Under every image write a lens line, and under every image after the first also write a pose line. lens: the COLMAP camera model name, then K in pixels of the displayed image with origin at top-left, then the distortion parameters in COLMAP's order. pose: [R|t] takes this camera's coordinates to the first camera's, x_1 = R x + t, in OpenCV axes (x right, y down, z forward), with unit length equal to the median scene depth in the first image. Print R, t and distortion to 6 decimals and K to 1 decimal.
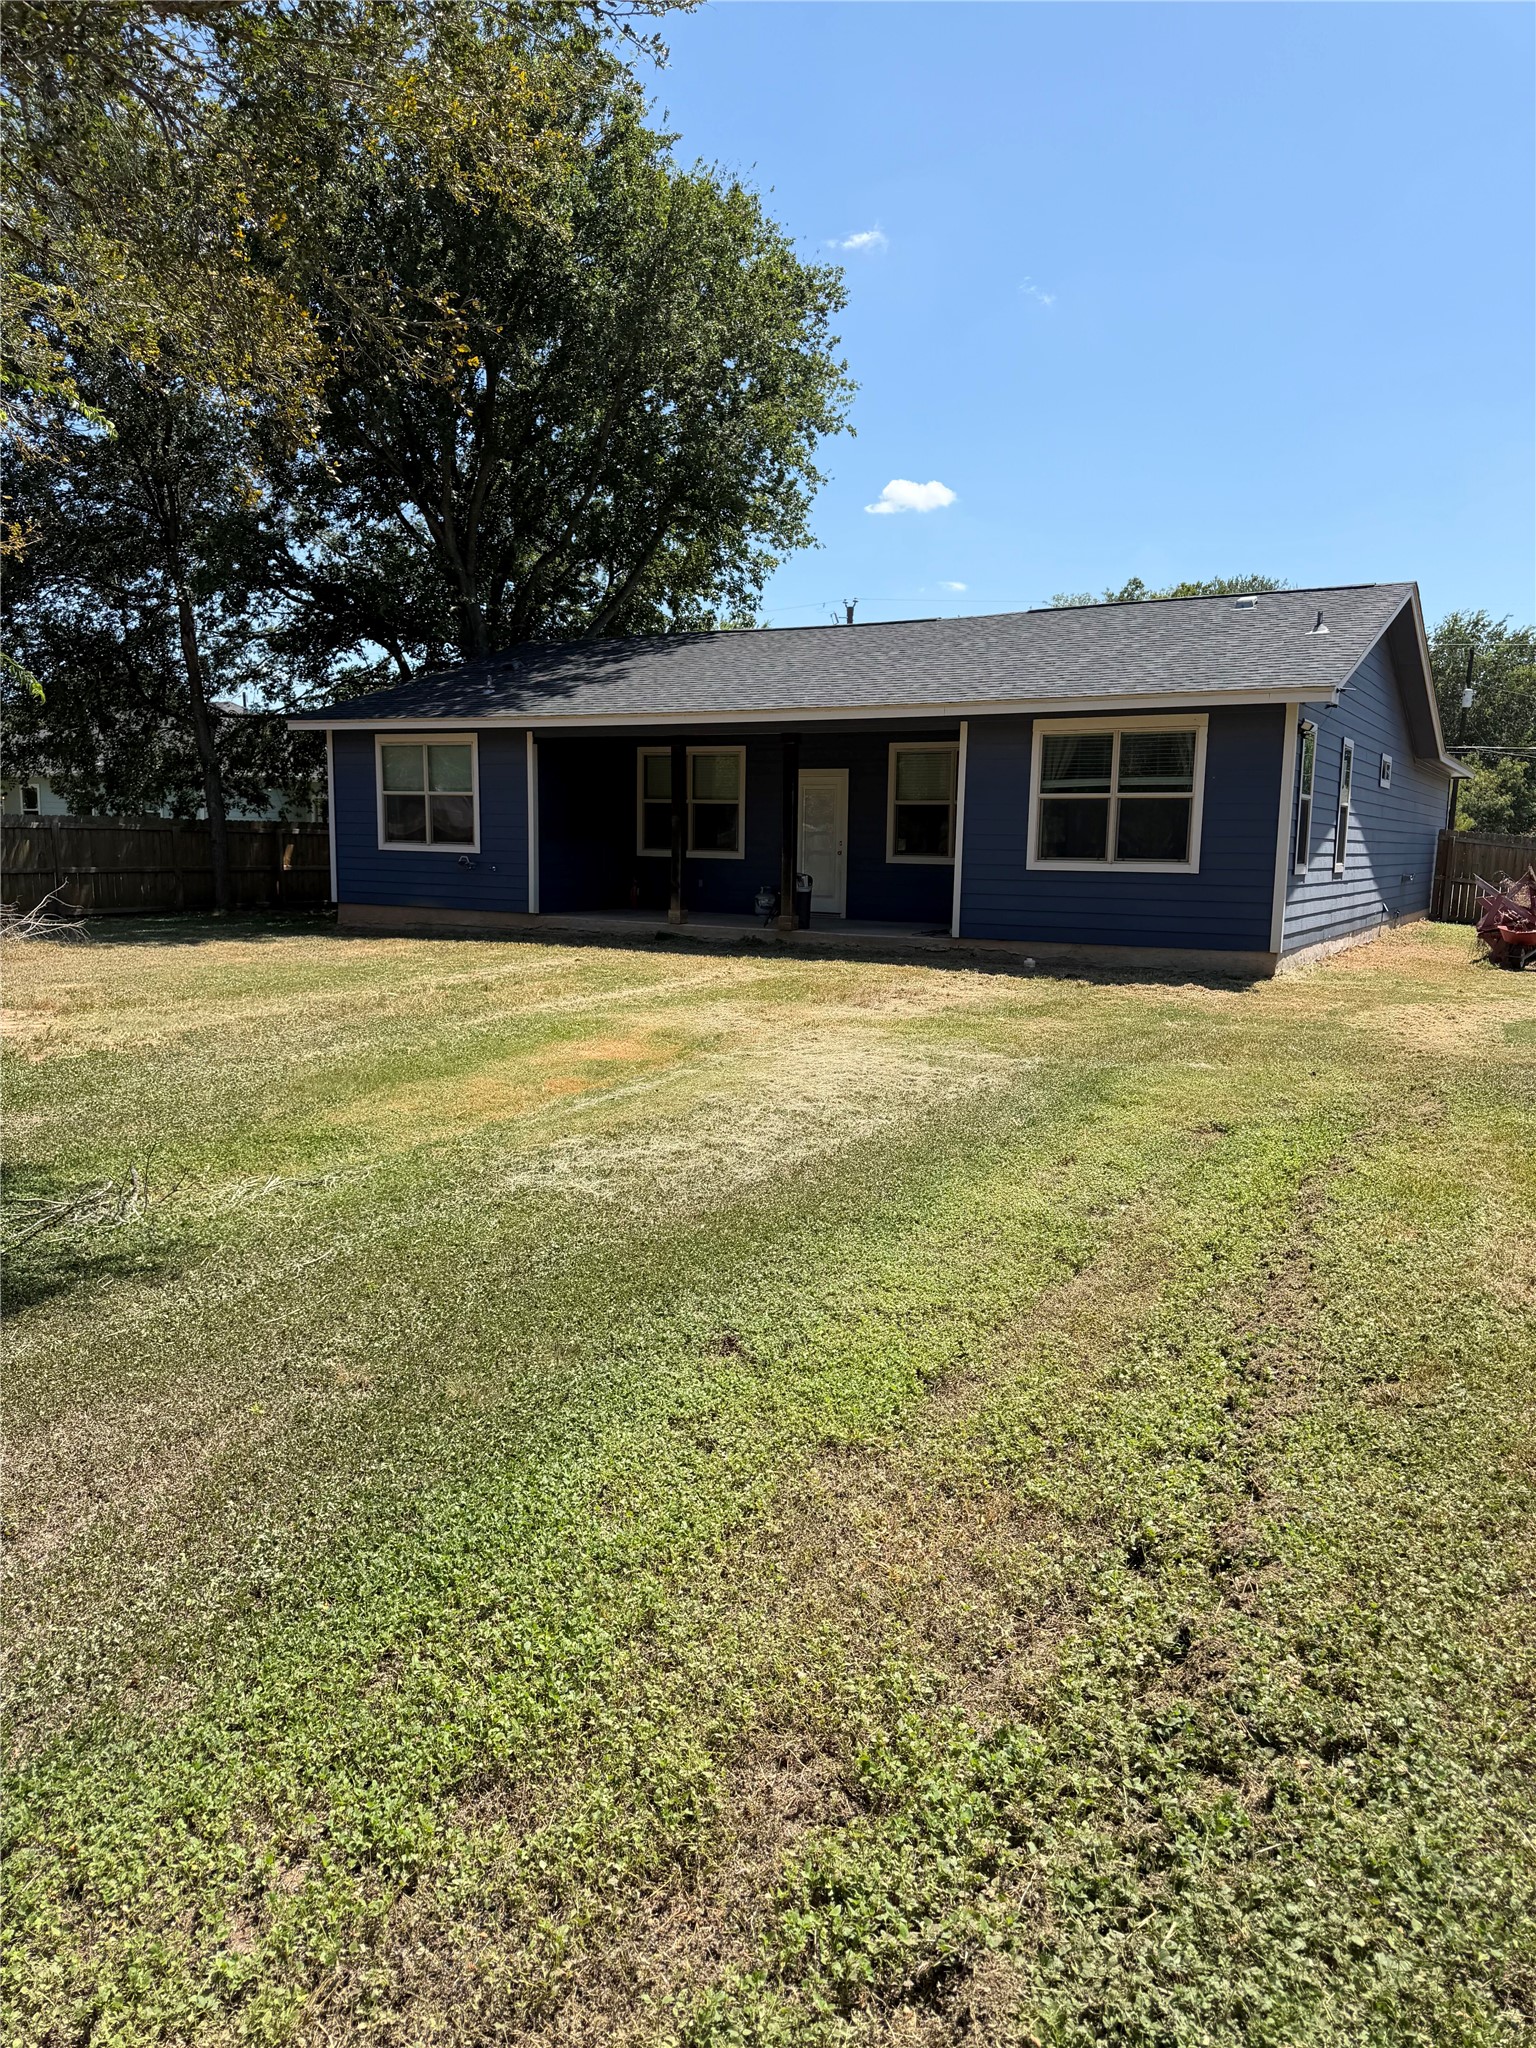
lens RADIAL K [[1445.1, 0, 768.0], [0, 1445.1, 1024.0], [0, 0, 1]] dist [0.140899, -0.241607]
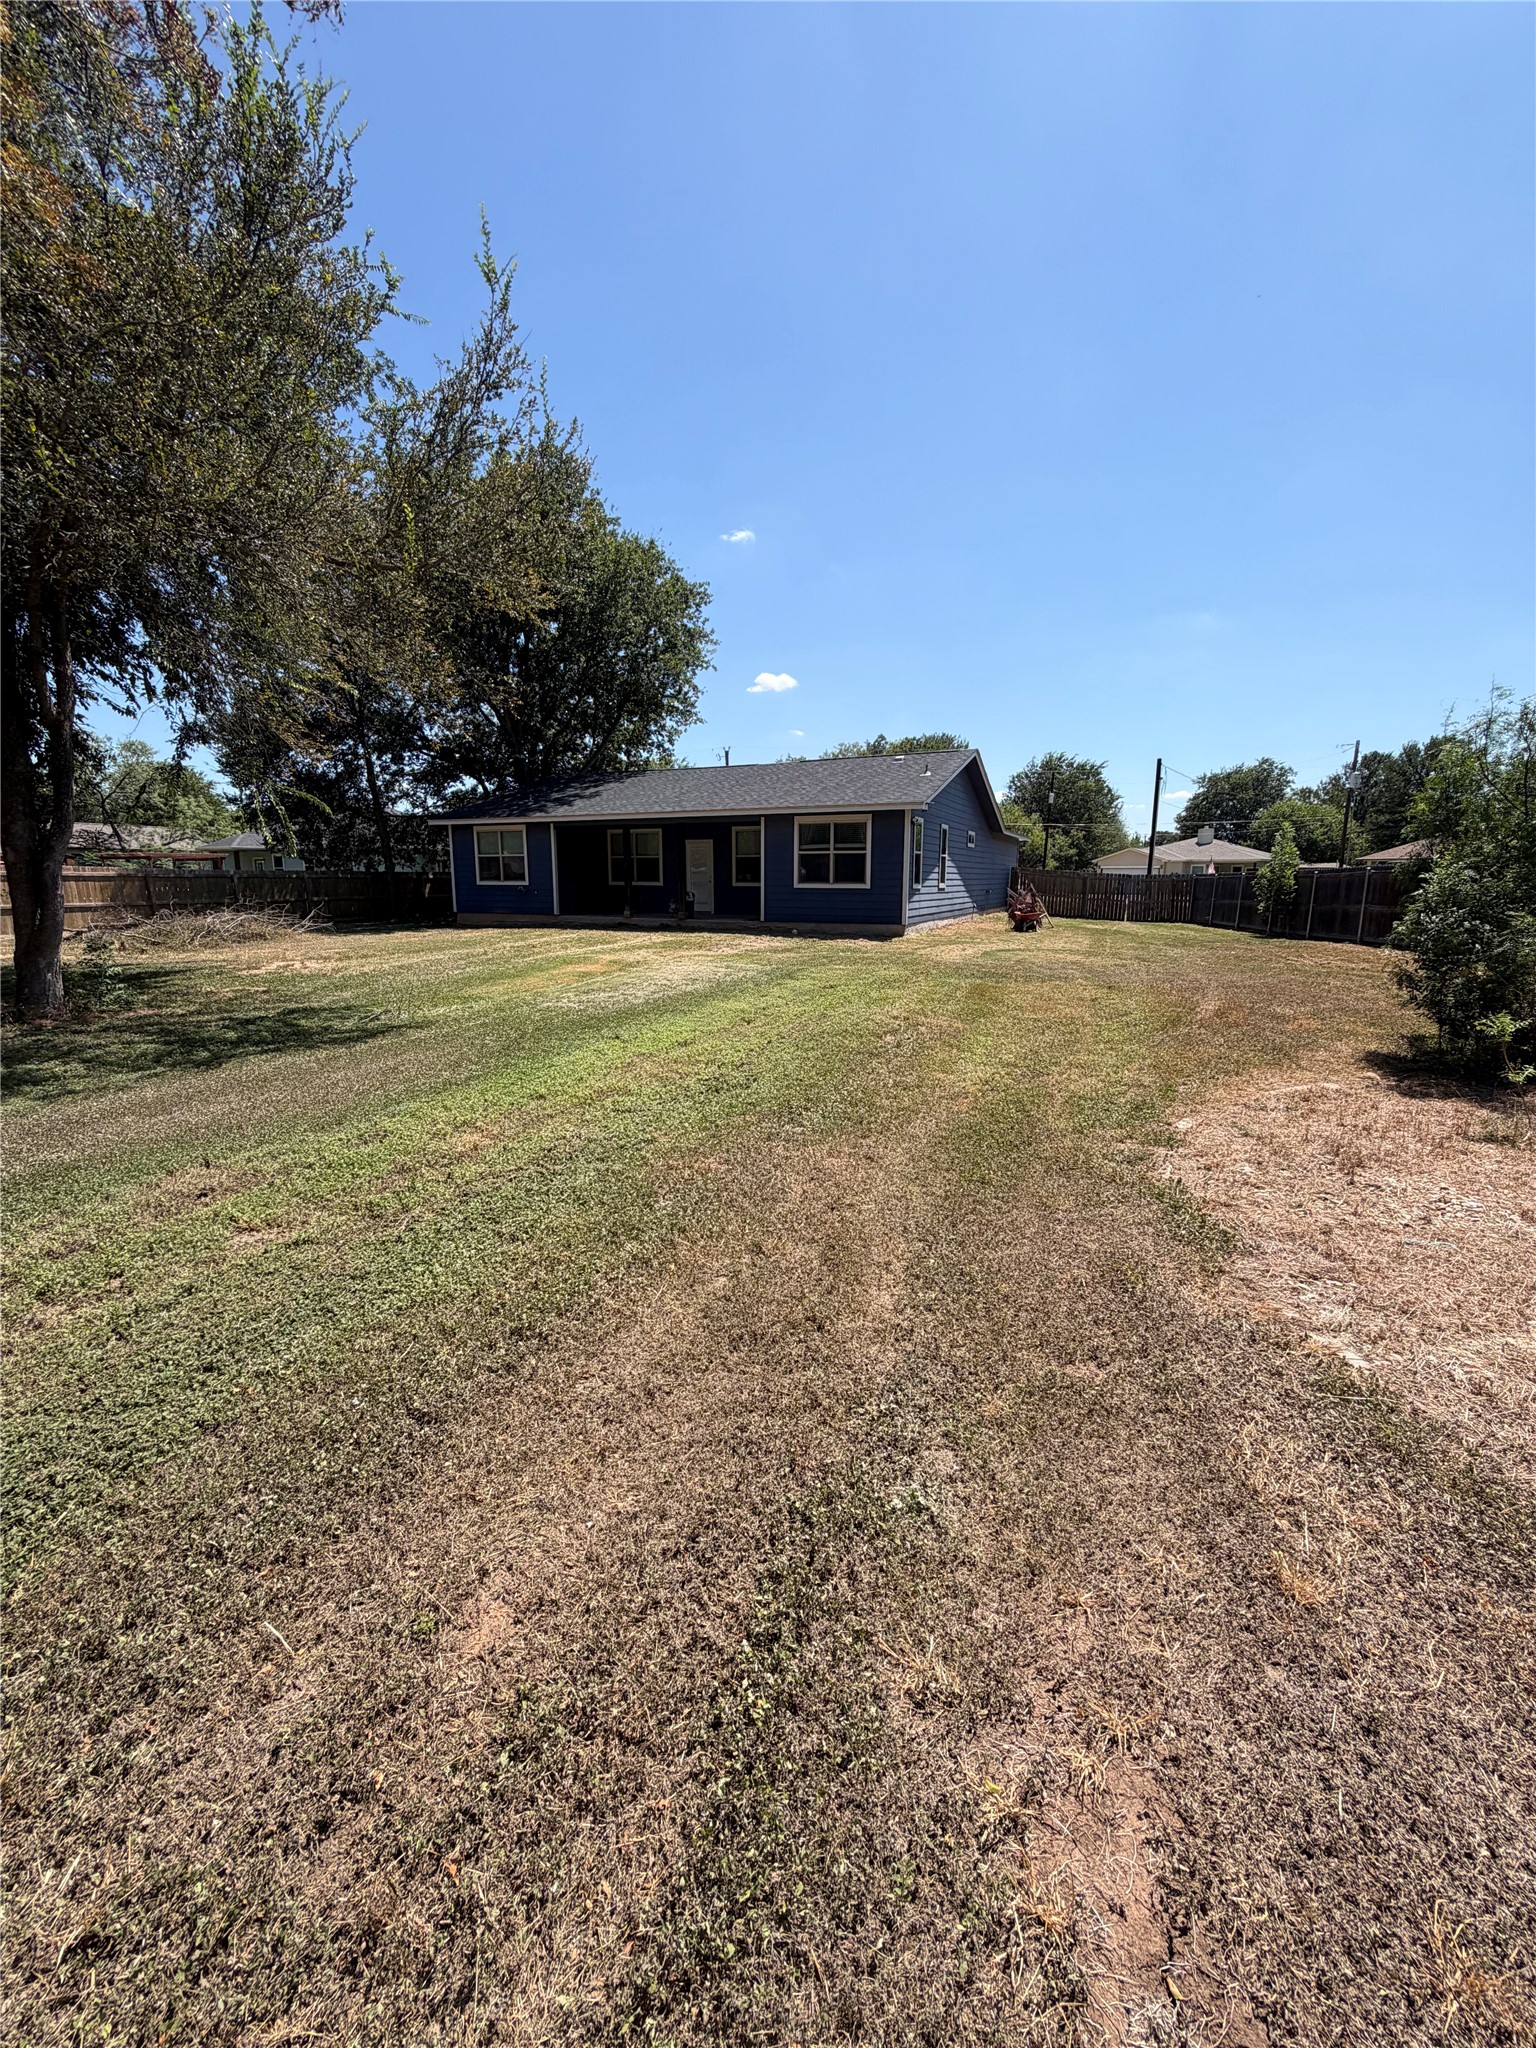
lens RADIAL K [[827.6, 0, 768.7], [0, 827.6, 1018.7], [0, 0, 1]] dist [0.000106, 0.000021]
pose [[0.996304, -0.029766, 0.080578, 0.027888], [0.026281, 0.998687, 0.043979, 0.020524], [-0.081782, -0.041698, 0.995778, -0.138614]]
